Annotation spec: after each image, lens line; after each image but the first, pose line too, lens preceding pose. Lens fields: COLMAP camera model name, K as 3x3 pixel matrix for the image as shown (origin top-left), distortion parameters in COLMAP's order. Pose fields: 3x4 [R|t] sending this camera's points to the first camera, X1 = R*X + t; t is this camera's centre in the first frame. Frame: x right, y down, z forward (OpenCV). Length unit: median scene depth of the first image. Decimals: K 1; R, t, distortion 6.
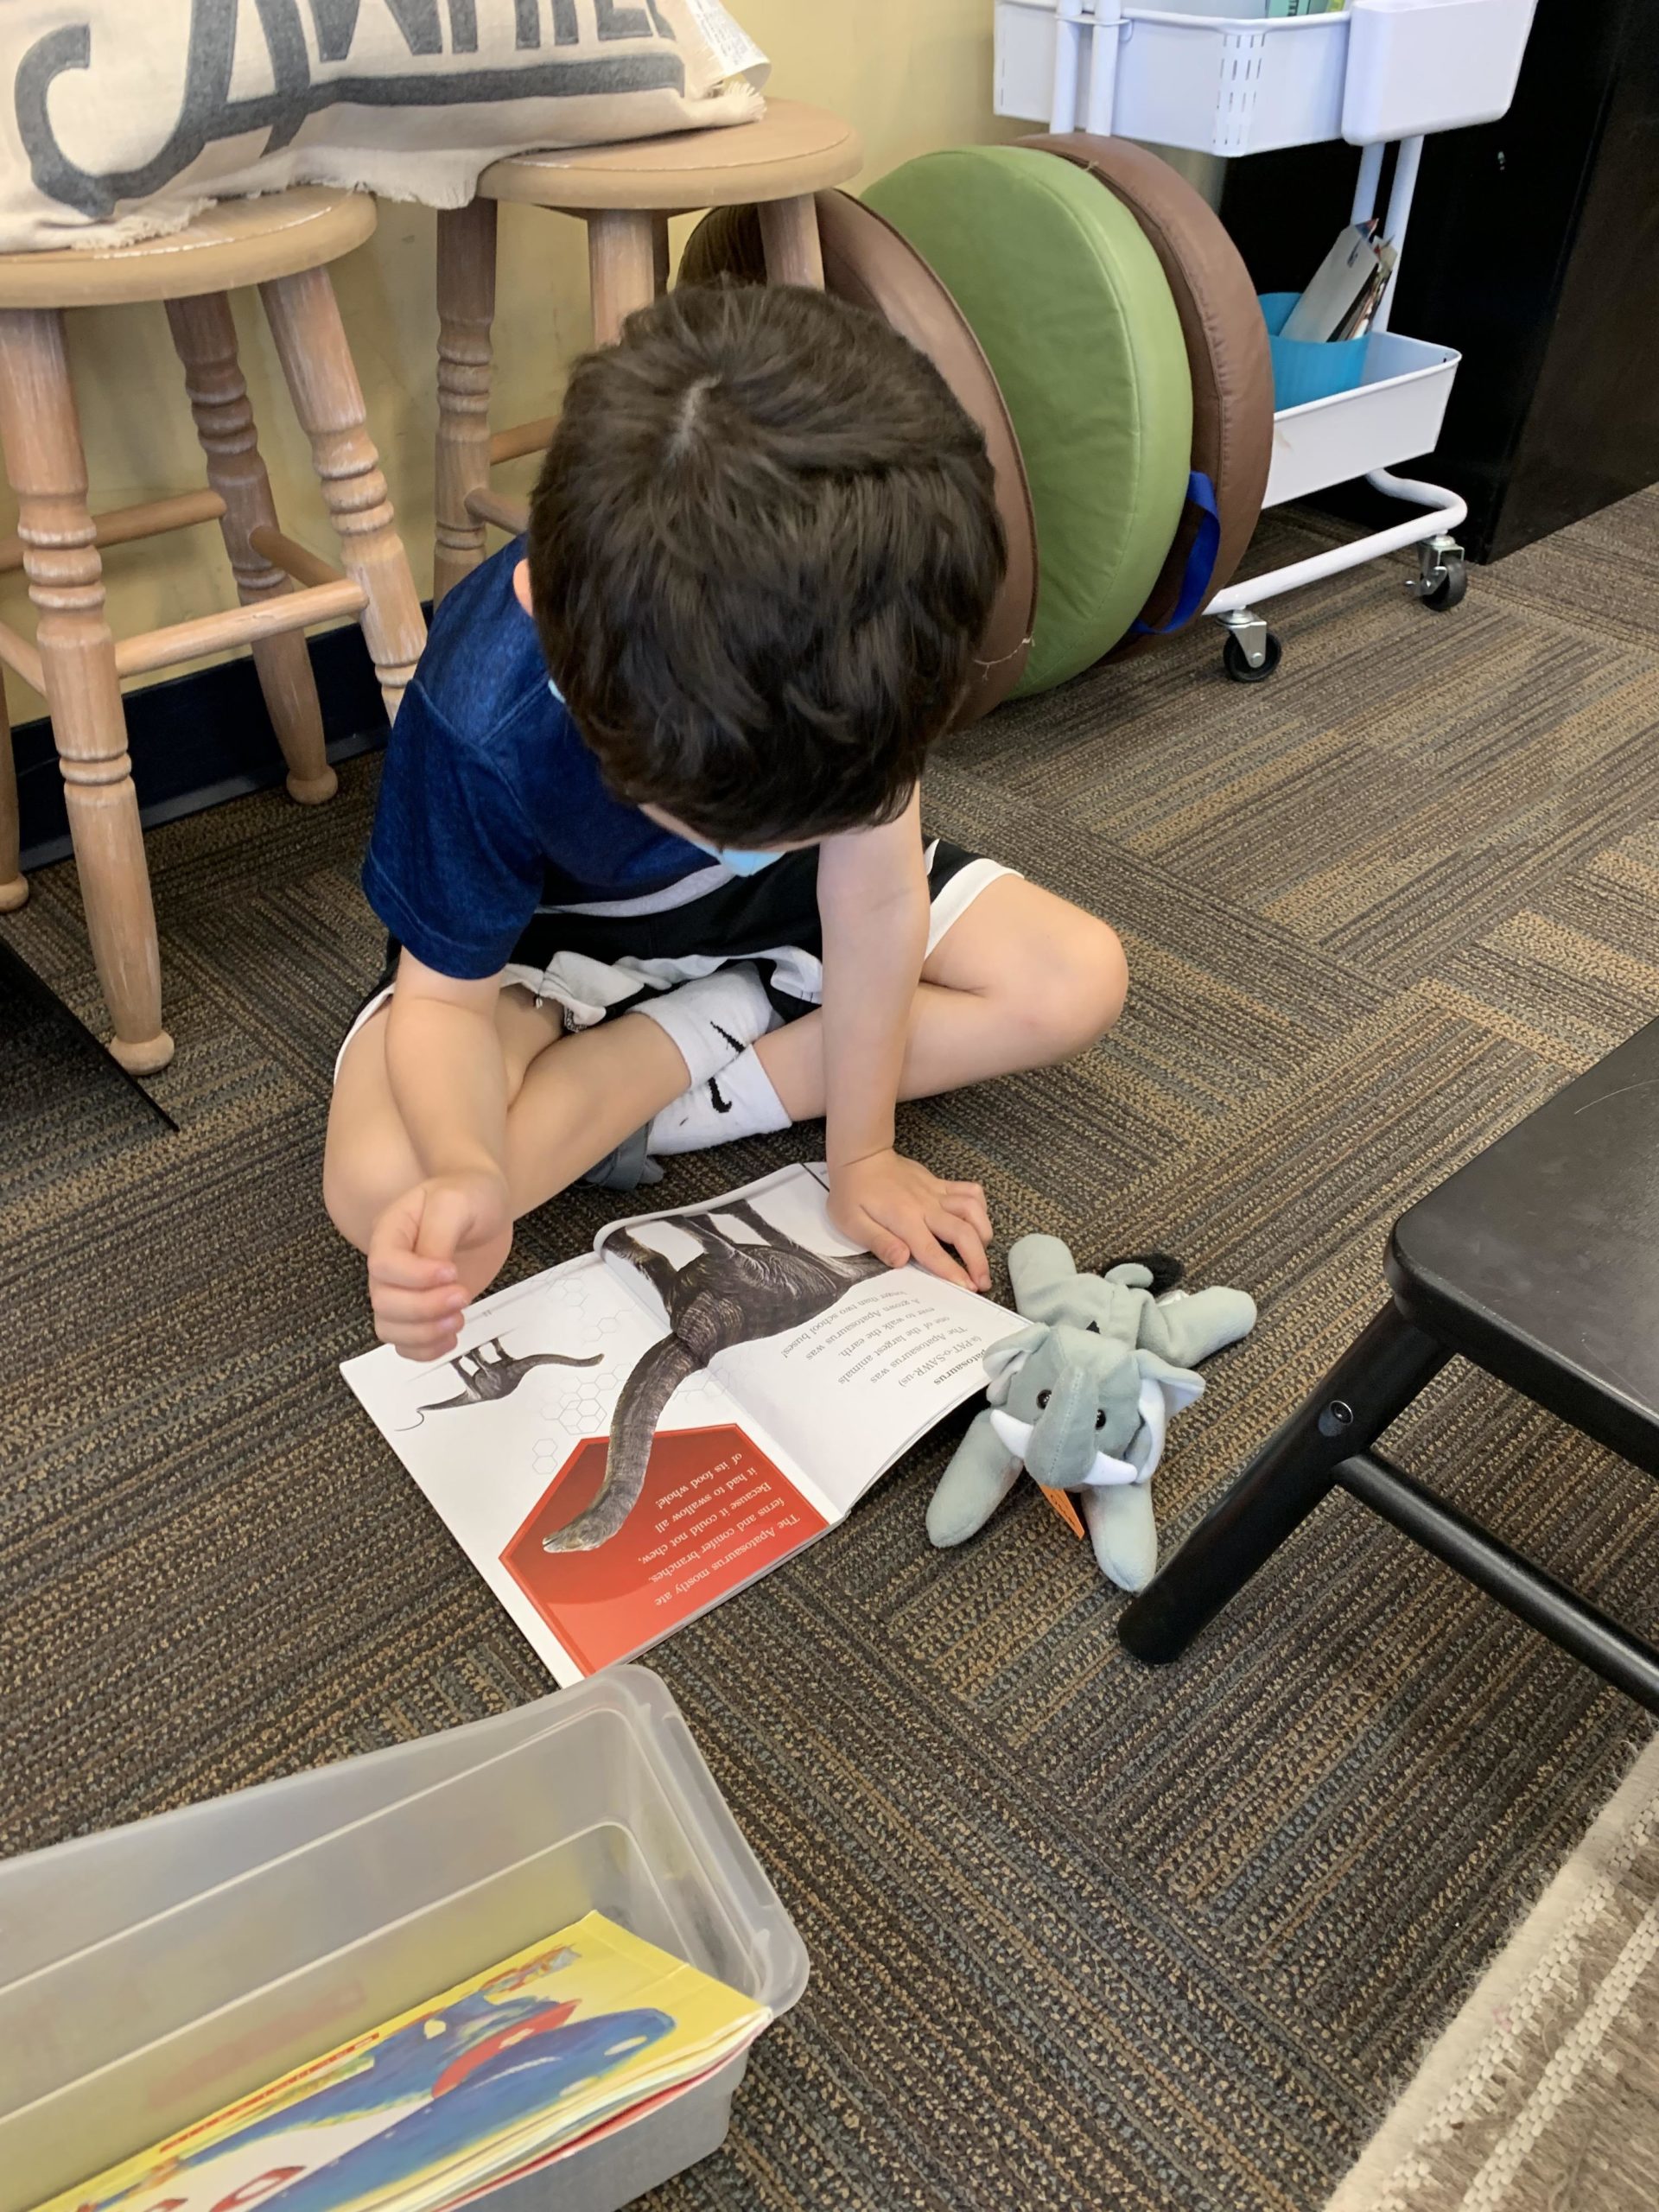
lens RADIAL K [[1688.1, 0, 833.4], [0, 1688.1, 1100.7], [0, 0, 1]] dist [0.006583, -0.000623]
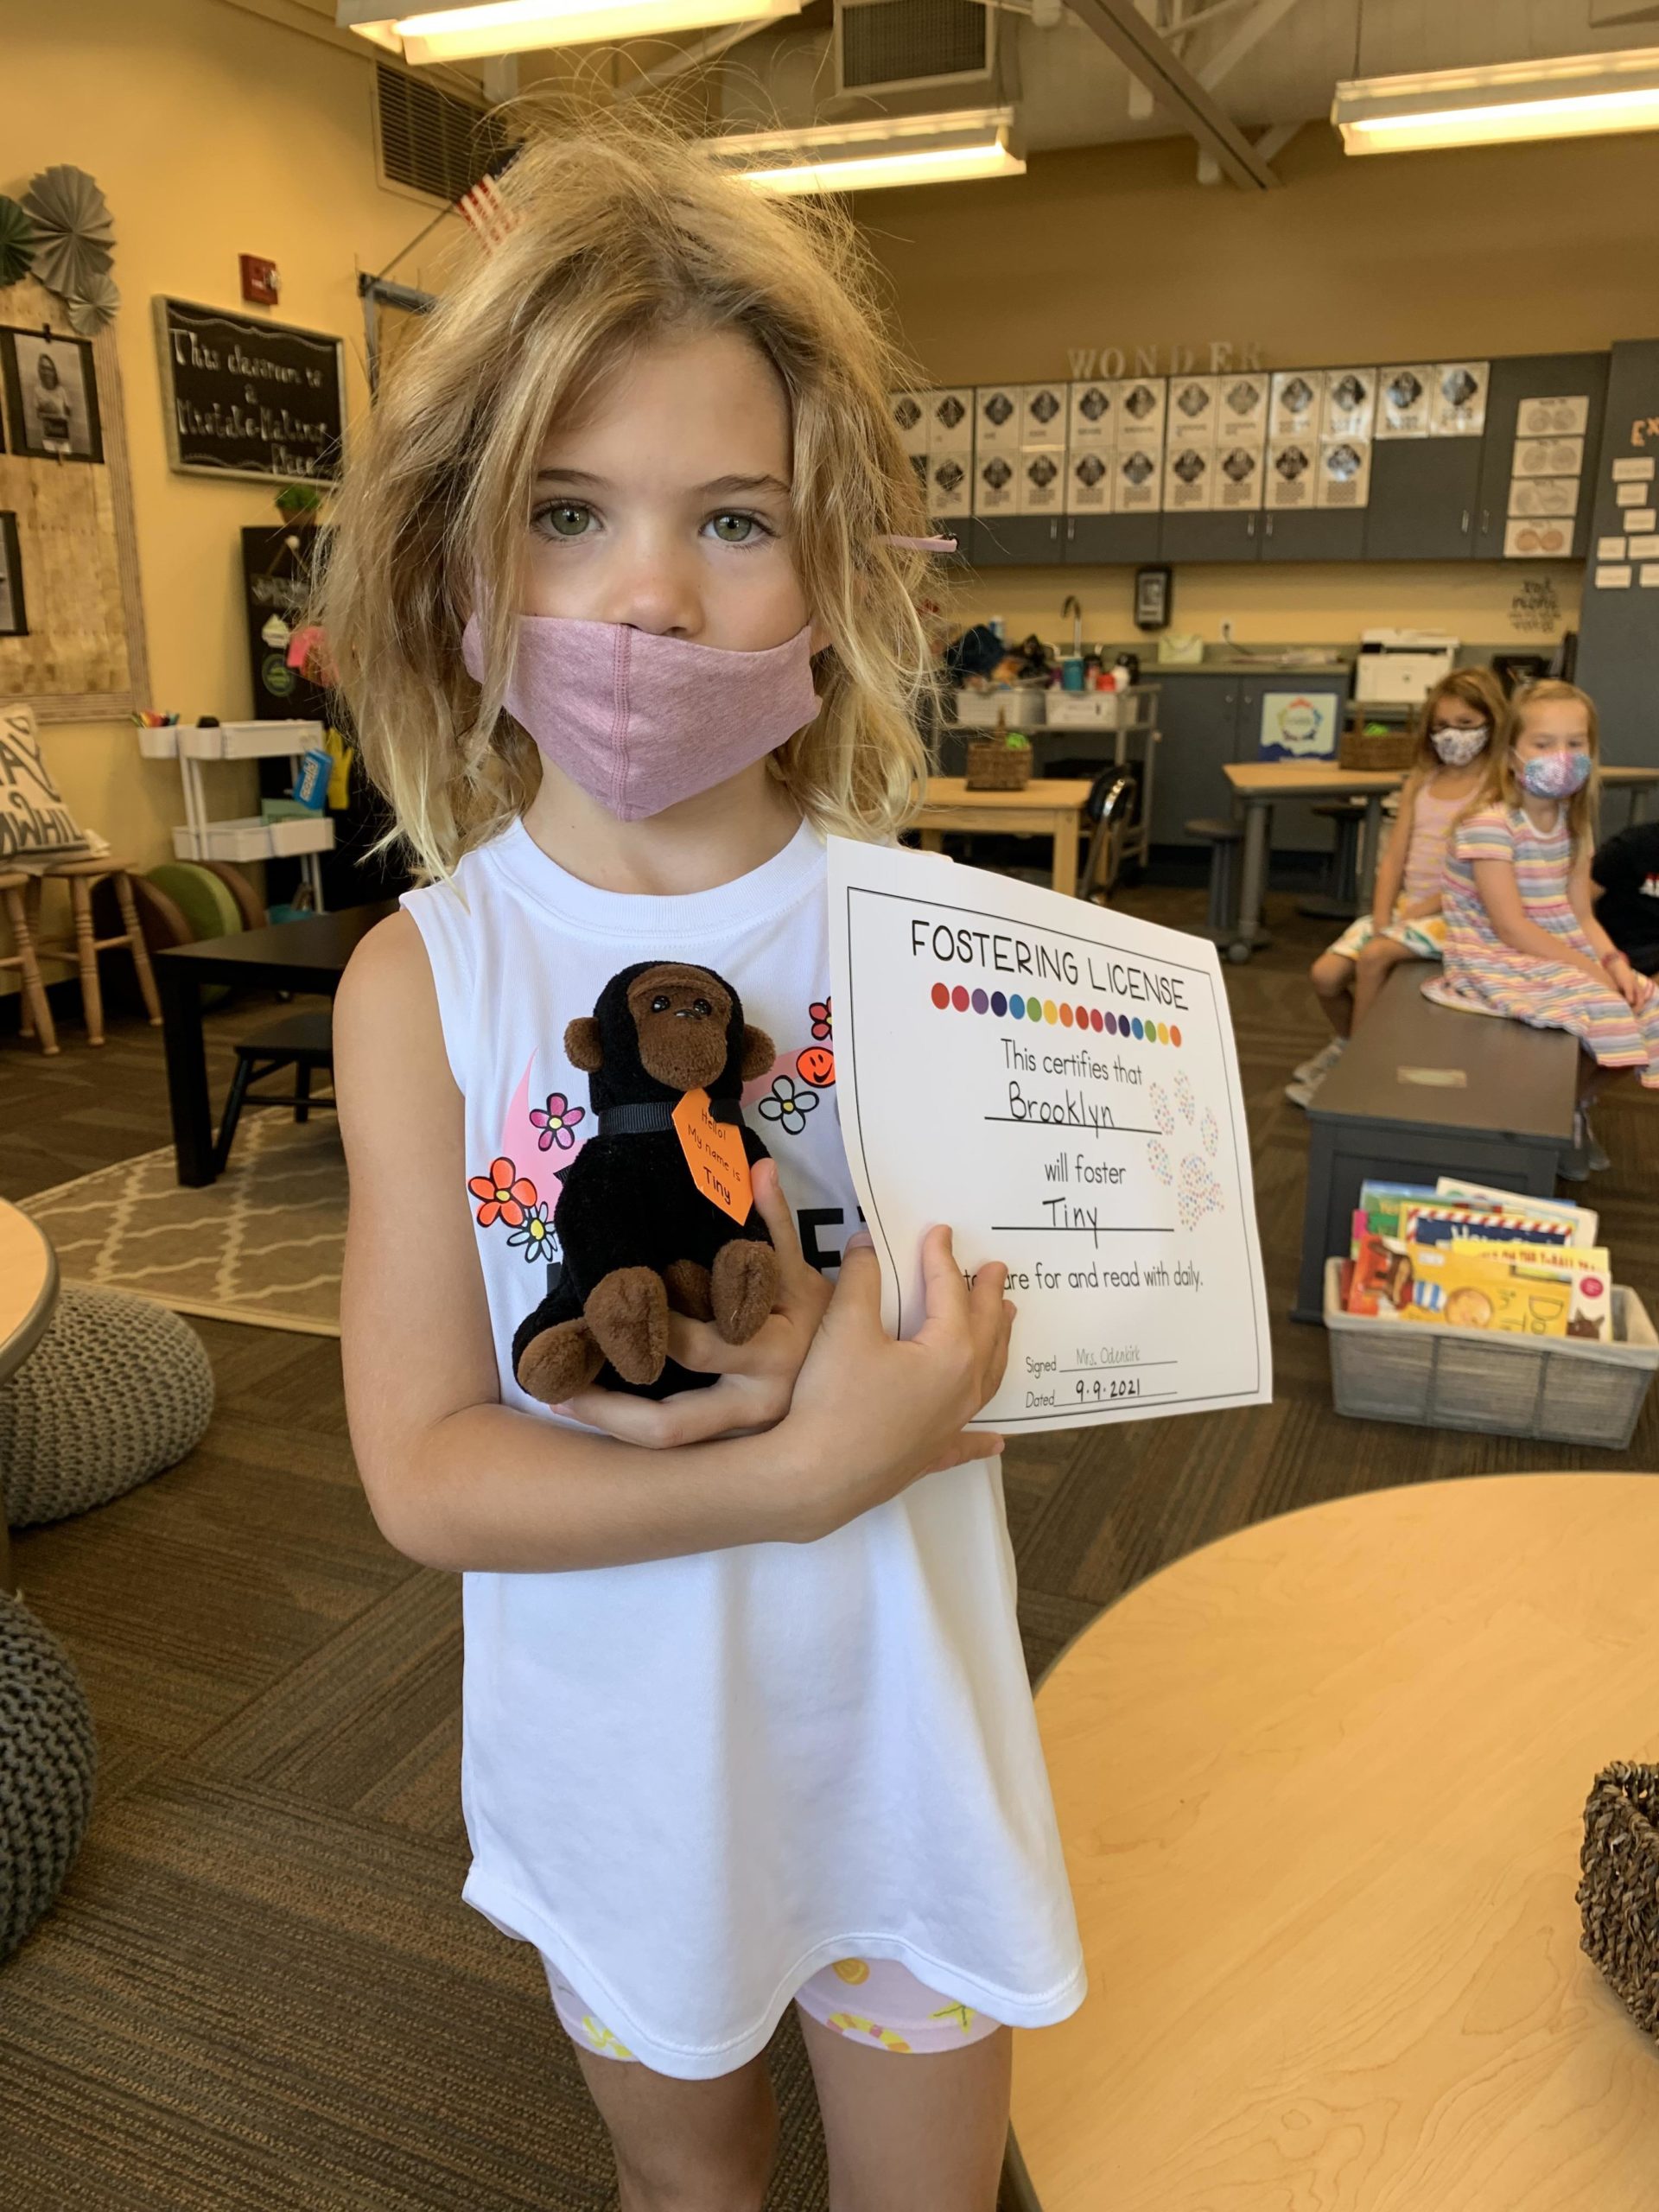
lens RADIAL K [[1688.1, 0, 833.4], [0, 1688.1, 1100.7], [0, 0, 1]] dist [0.006583, -0.000623]
pose [[0.912418, -0.132479, 0.387225, -0.108438], [0.279960, 0.892189, -0.354432, 1.888845], [-0.298523, 0.431797, 0.851138, -2.755608]]
